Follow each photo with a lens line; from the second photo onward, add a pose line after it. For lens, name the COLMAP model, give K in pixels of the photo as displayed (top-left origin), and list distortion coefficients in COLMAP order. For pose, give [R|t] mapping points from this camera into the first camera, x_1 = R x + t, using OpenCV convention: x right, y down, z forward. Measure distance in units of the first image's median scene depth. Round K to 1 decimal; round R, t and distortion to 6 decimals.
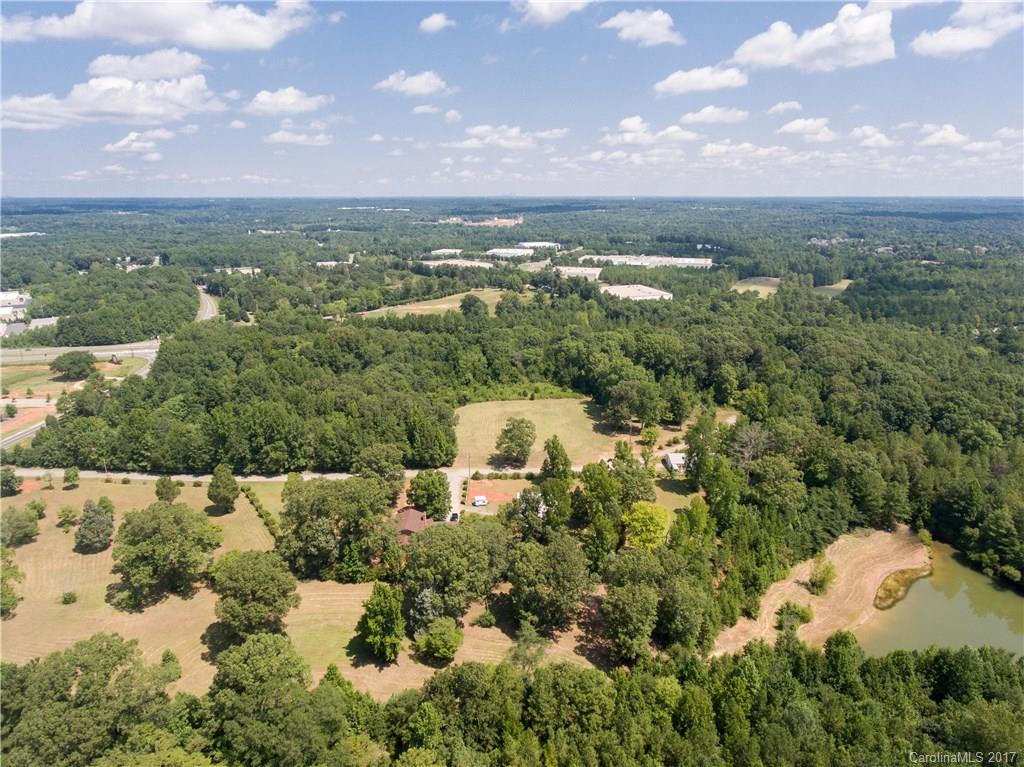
lens RADIAL K [[604.3, 0, 505.7], [0, 604.3, 388.3], [0, 0, 1]] dist [-0.000178, -0.004095]
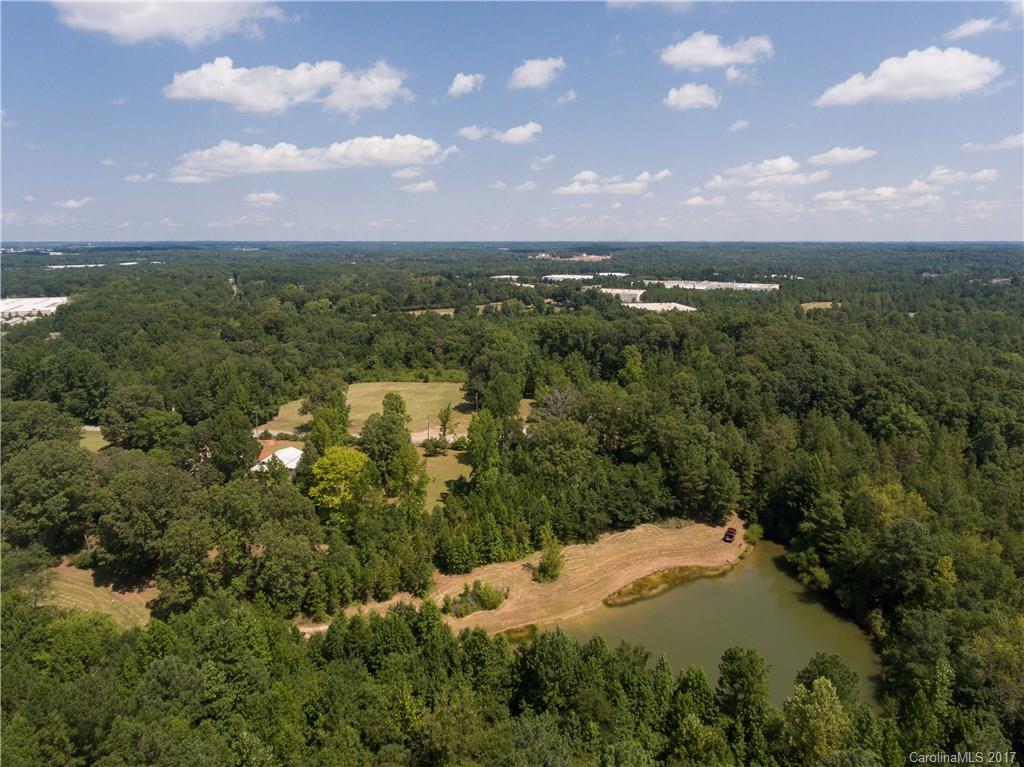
lens RADIAL K [[604.3, 0, 516.7], [0, 604.3, 376.2], [0, 0, 1]] dist [-0.000178, -0.004095]
pose [[0.985053, 0.033620, -0.168940, 0.501274], [-0.049011, 0.994934, -0.087776, 0.126056], [0.165133, 0.094744, 0.981710, 0.184451]]
